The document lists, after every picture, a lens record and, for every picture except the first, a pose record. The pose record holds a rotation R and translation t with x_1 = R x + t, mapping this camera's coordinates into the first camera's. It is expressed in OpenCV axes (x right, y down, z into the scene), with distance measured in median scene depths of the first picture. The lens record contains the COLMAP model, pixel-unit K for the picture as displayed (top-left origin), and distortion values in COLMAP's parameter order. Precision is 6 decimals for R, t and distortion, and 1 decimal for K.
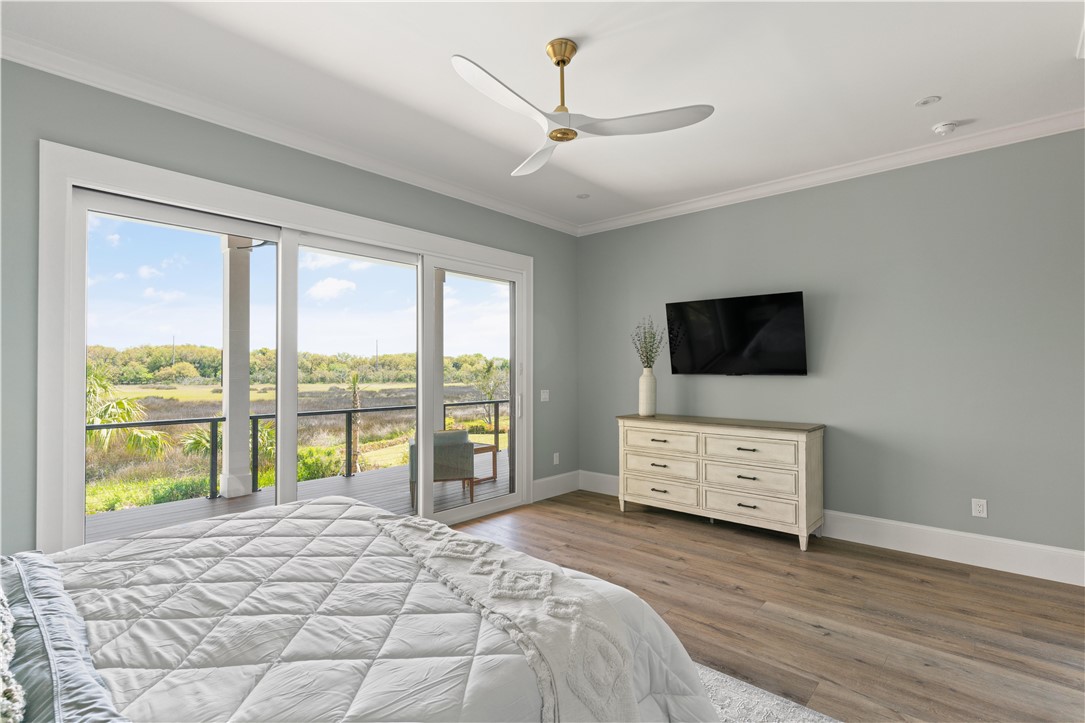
lens RADIAL K [[514.2, 0, 538.6], [0, 514.2, 364.9], [0, 0, 1]] dist [0.000910, 0.000272]
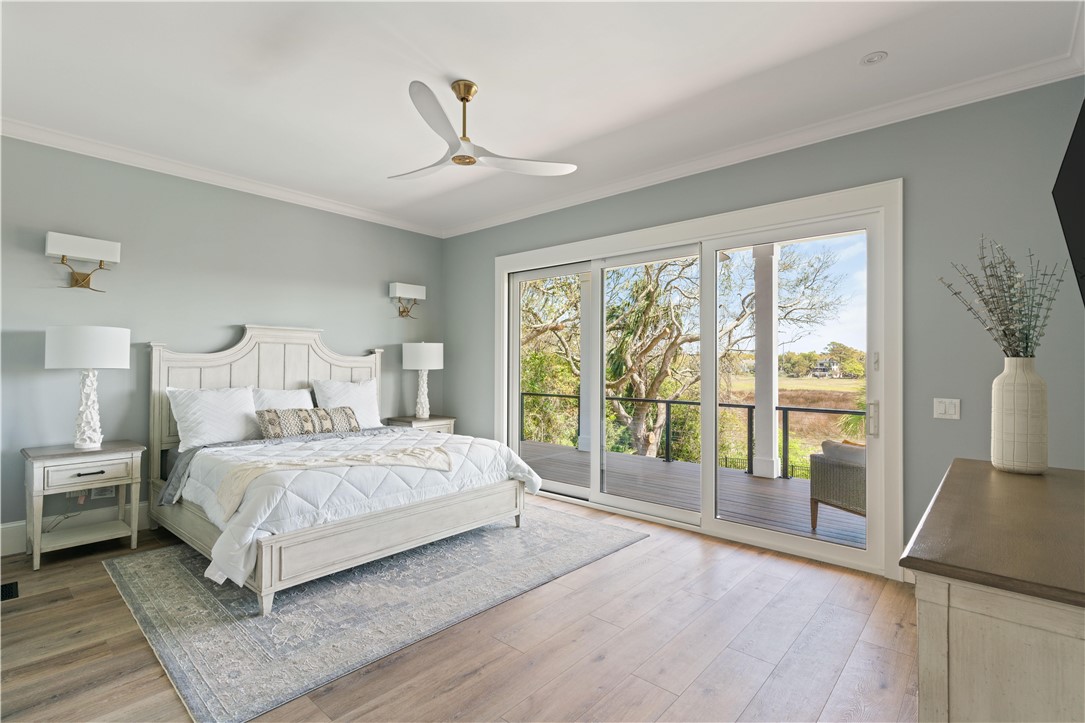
lens RADIAL K [[514.2, 0, 538.6], [0, 514.2, 364.9], [0, 0, 1]] dist [0.000910, 0.000272]
pose [[0.004064, -0.000832, -0.999991, 0.648417], [0.006870, 0.999976, -0.000804, 0.010201], [0.999968, -0.006867, 0.004069, 0.618366]]
